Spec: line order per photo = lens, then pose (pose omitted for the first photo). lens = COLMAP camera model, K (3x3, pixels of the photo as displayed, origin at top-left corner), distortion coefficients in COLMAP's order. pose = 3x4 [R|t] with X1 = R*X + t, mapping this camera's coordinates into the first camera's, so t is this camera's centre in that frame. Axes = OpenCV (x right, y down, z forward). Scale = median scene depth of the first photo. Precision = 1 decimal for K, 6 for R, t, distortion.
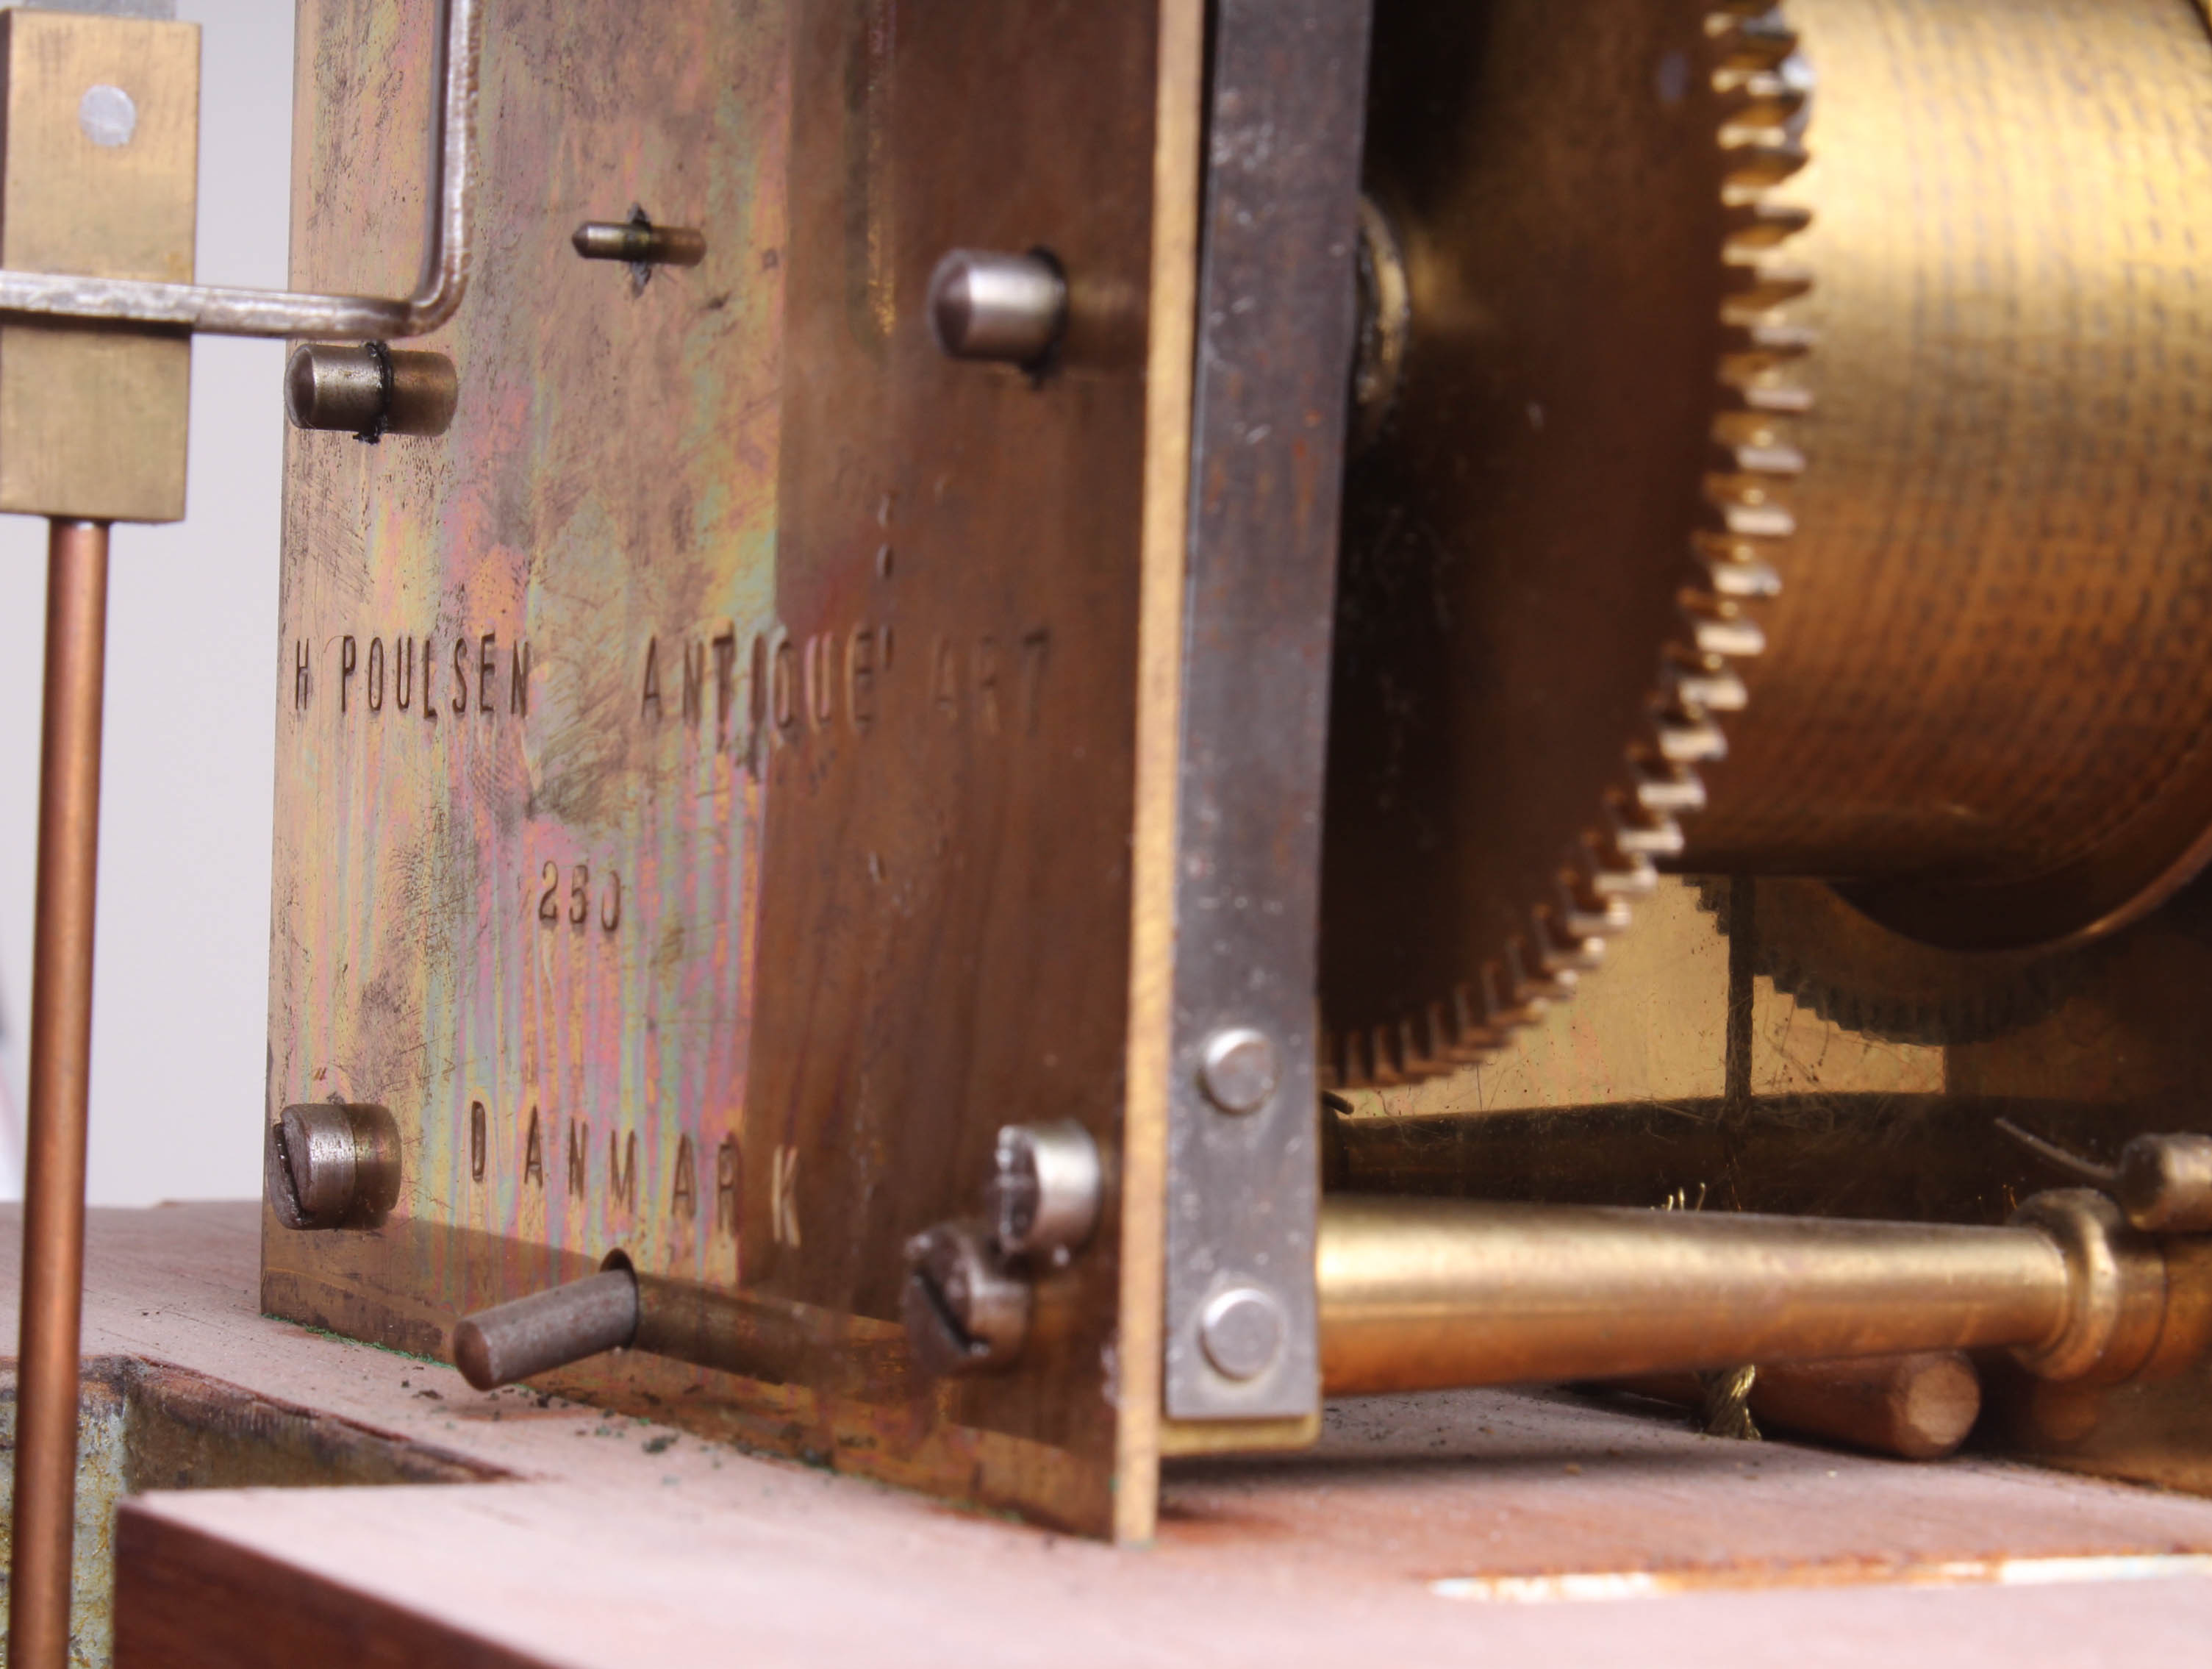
lens RADIAL K [[5469.2, 0, 1106.0], [0, 5469.2, 834.5], [0, 0, 1]] dist [0.259598, 0.251385]
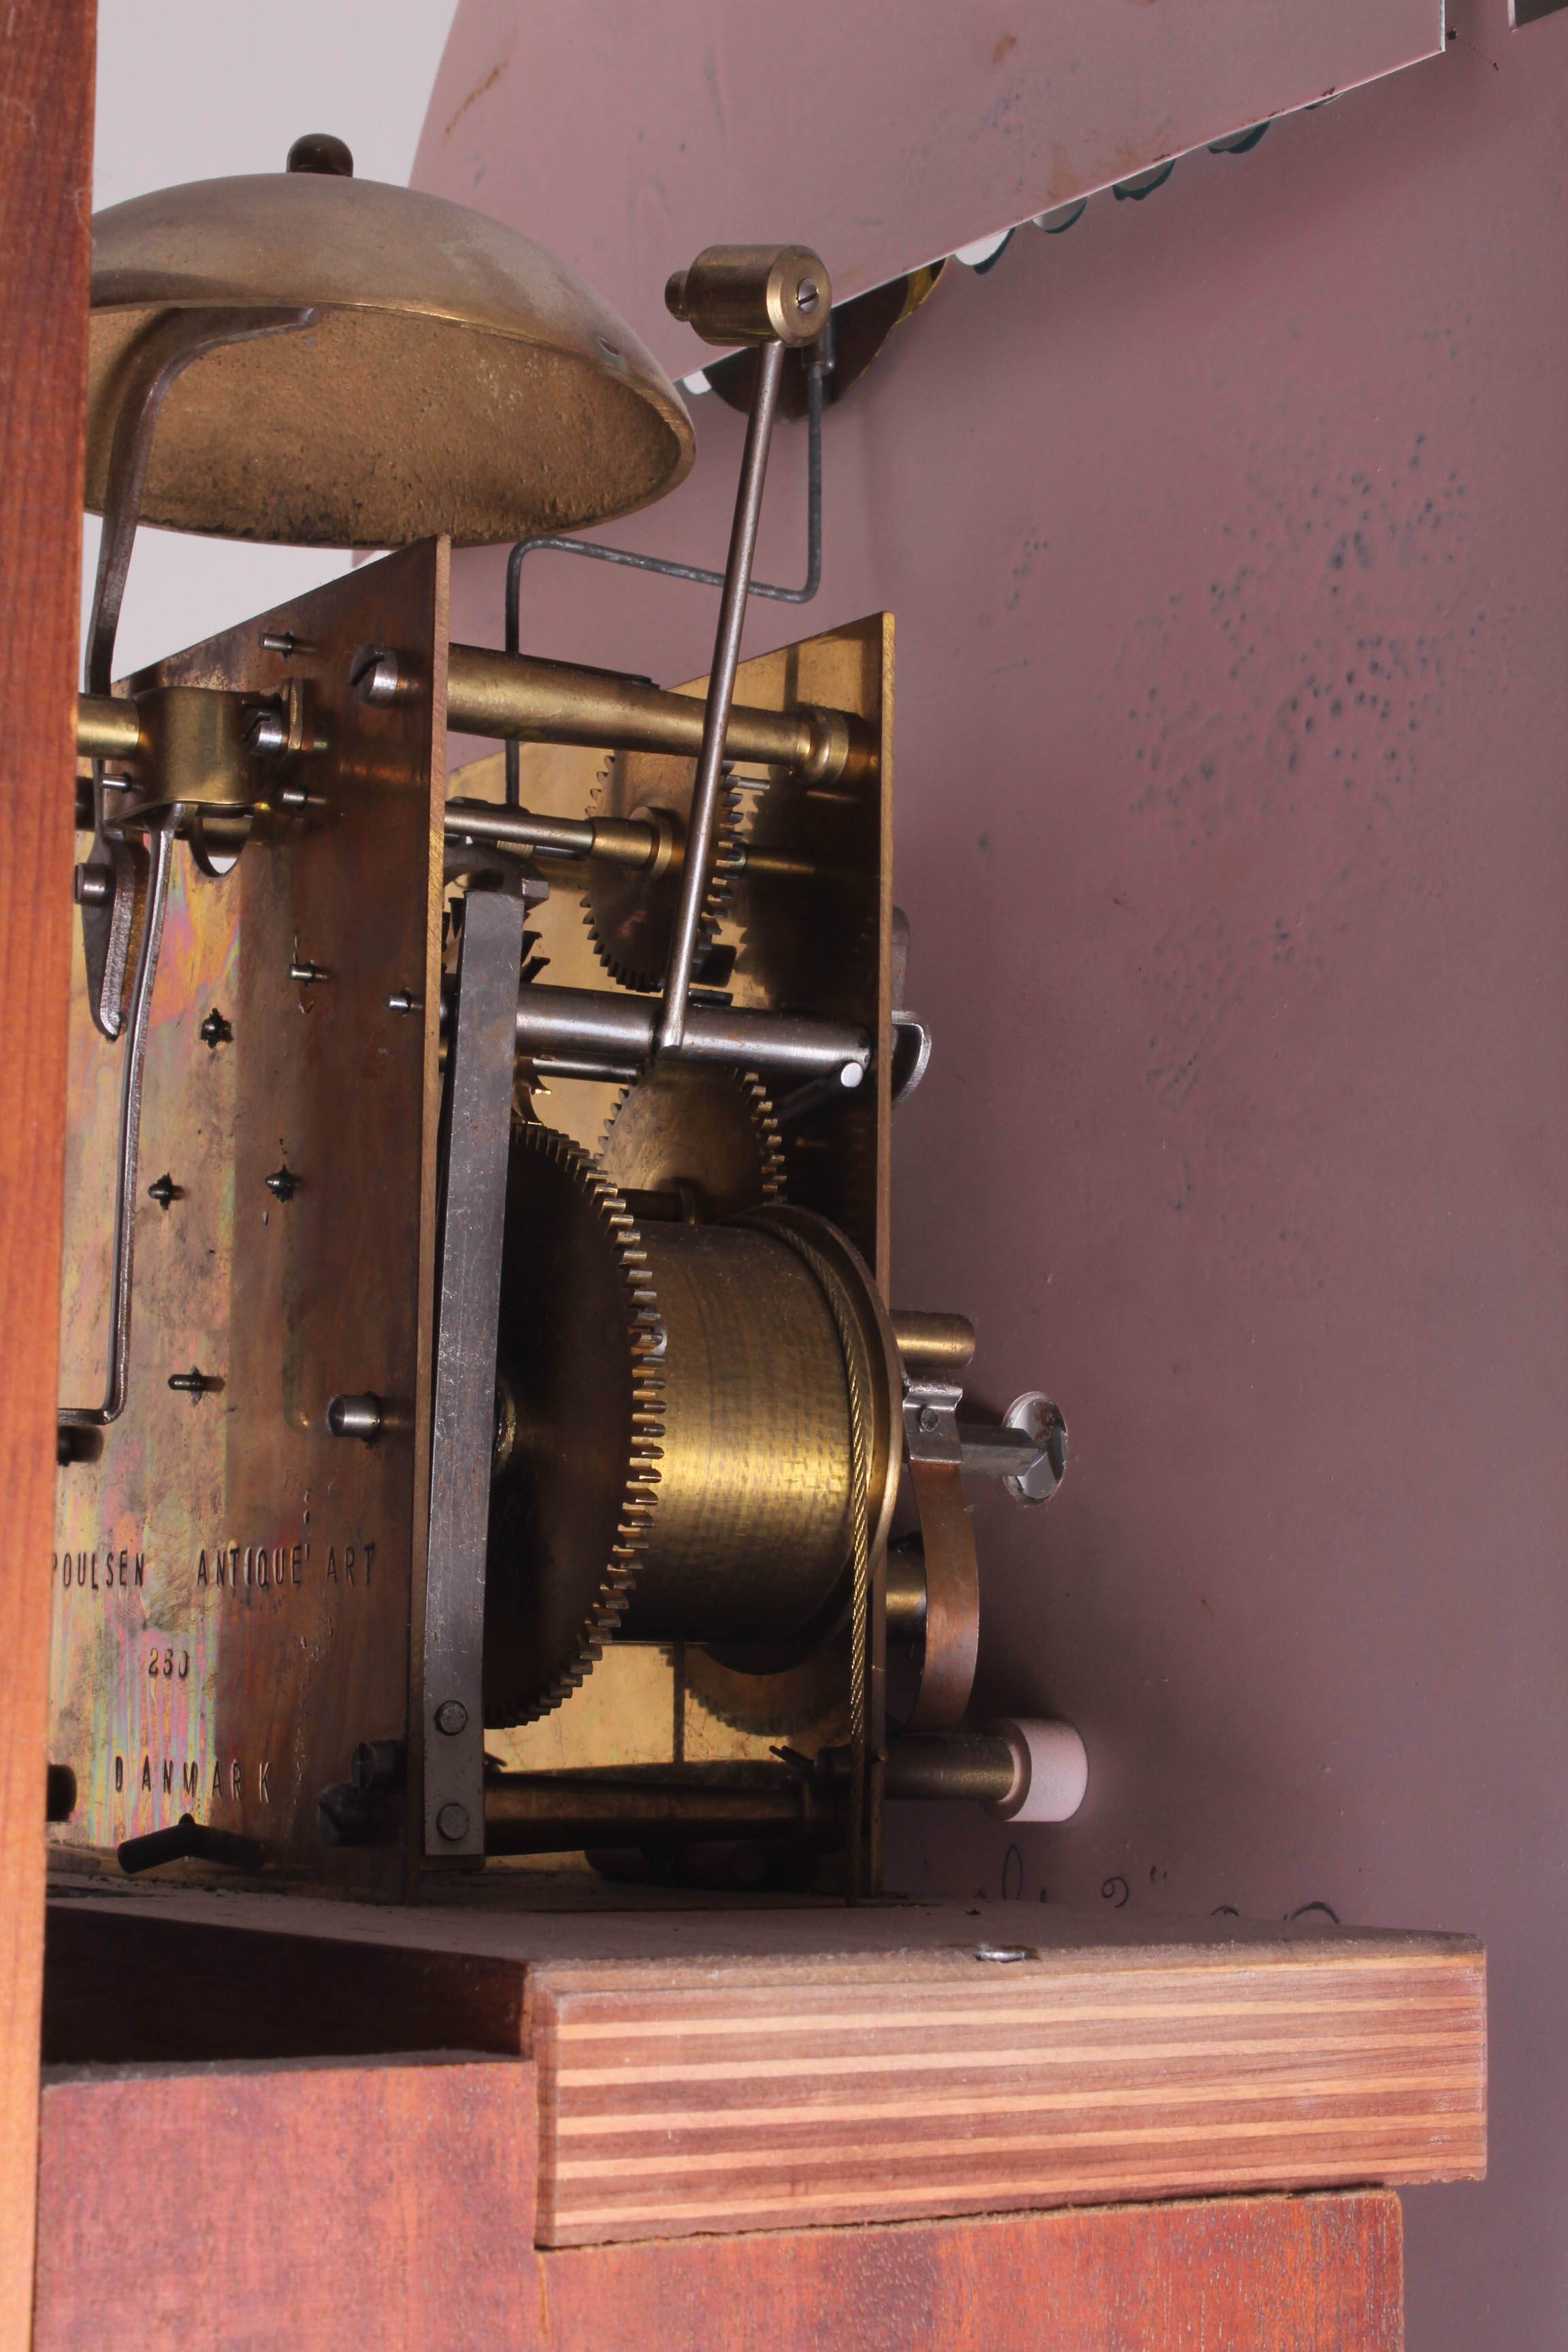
lens RADIAL K [[4398.3, 0, 784.0], [0, 4398.3, 1176.0], [0, 0, 1]] dist [-0.044461, -0.032022]
pose [[0.995540, -0.004272, 0.094242, -0.010941], [0.015969, 0.992190, -0.123713, 0.041009], [-0.092978, 0.124666, 0.987833, -0.884989]]
